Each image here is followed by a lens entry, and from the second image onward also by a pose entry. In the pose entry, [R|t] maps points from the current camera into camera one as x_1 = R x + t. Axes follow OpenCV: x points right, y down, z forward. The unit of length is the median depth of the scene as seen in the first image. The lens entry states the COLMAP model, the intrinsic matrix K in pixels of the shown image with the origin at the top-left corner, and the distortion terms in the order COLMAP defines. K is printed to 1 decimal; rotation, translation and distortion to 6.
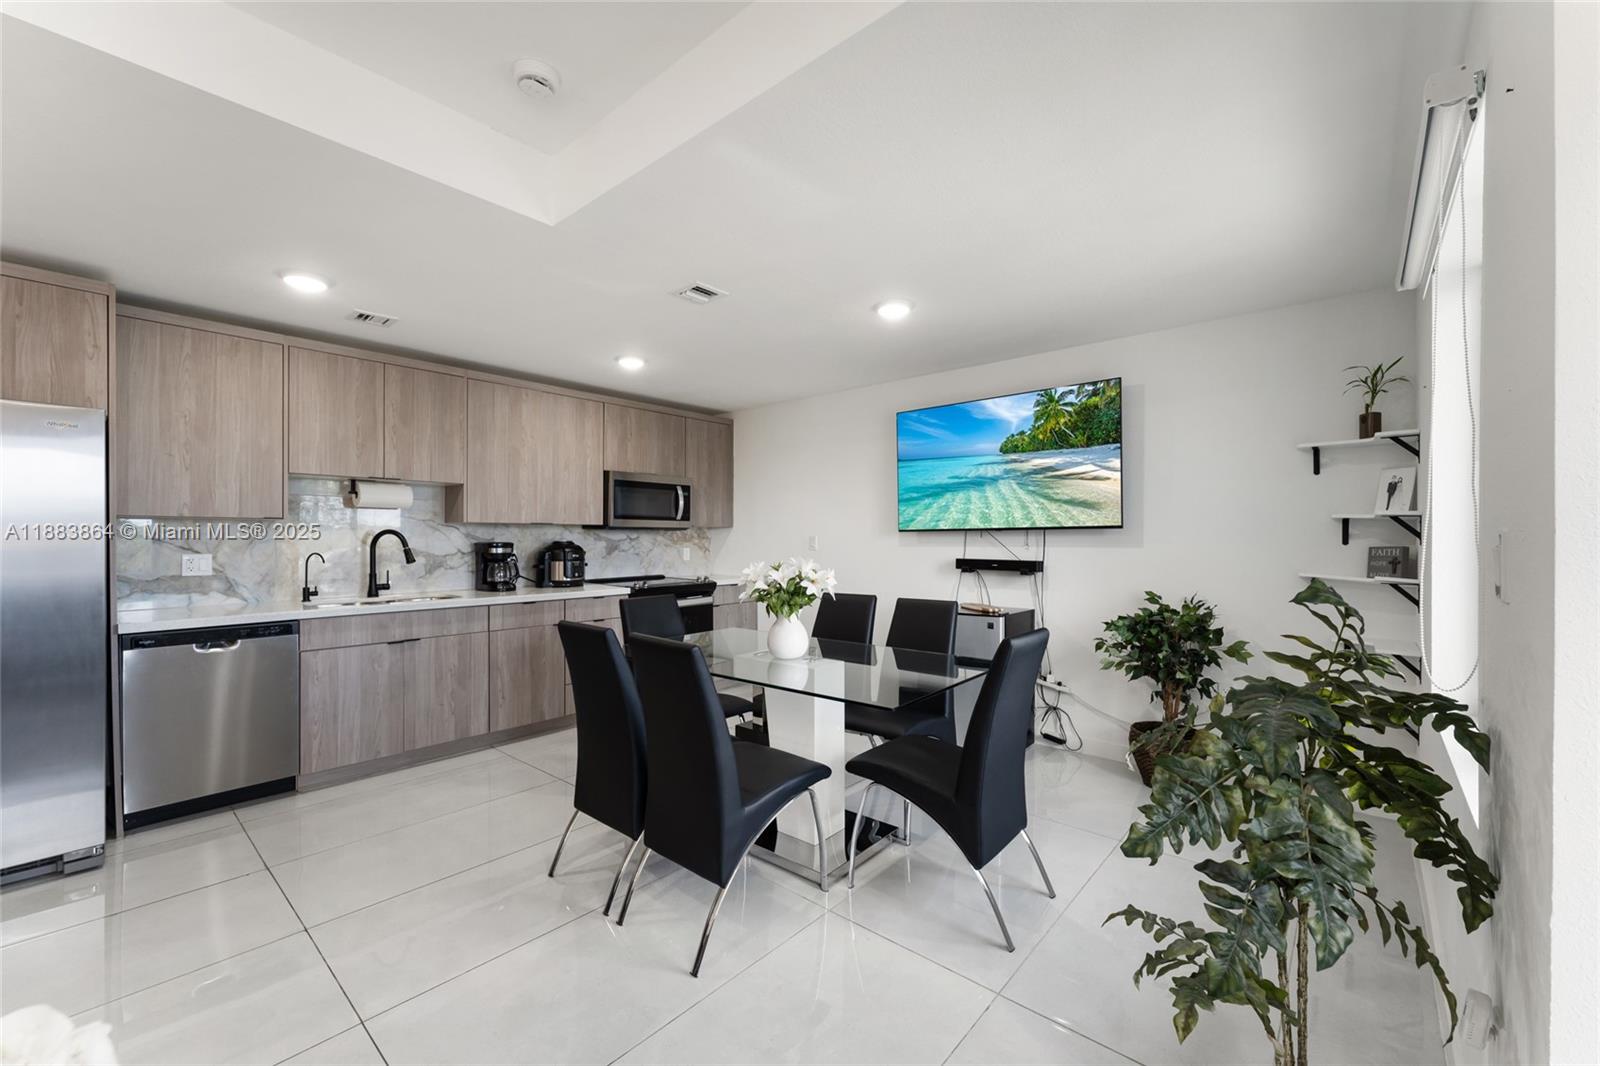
lens RADIAL K [[636.1, 0, 804.6], [0, 636.1, 537.7], [0, 0, 1]] dist [0.001646, 0.000243]
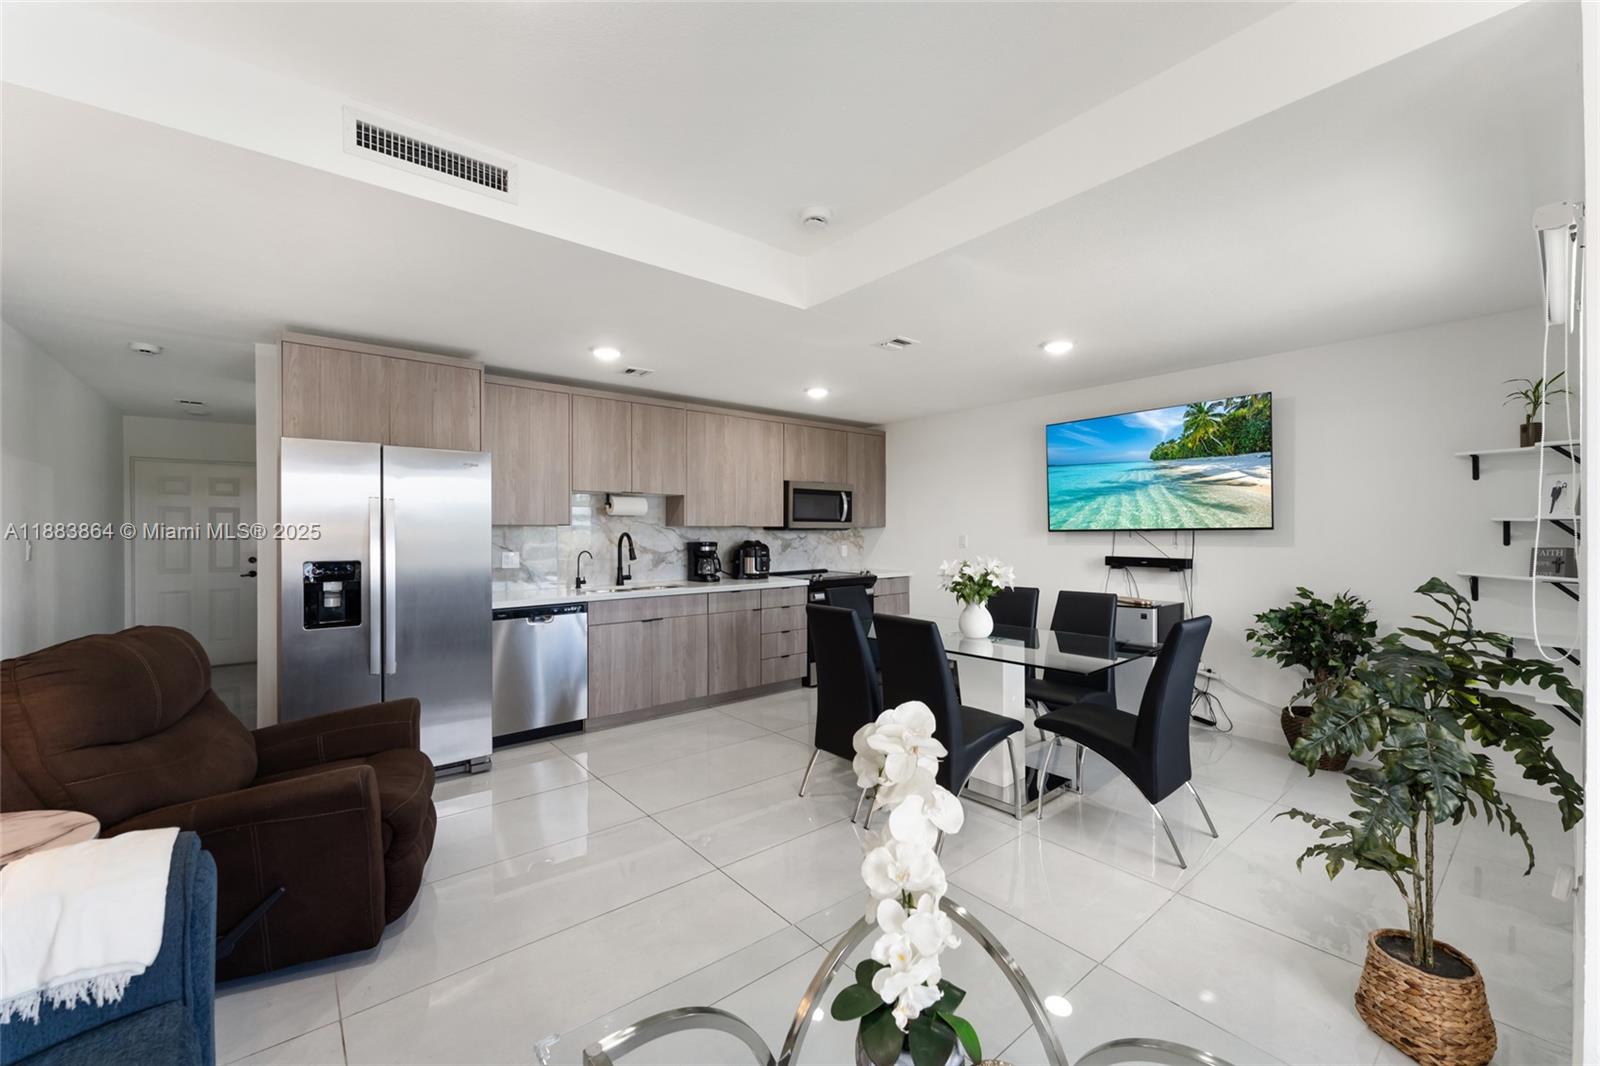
lens RADIAL K [[636.1, 0, 799.5], [0, 636.1, 531.8], [0, 0, 1]] dist [0.001646, 0.000243]
pose [[0.986552, -0.003723, -0.163403, -0.140512], [0.003828, 0.999993, 0.000328, -0.015920], [0.163401, -0.000949, 0.986559, -0.238848]]
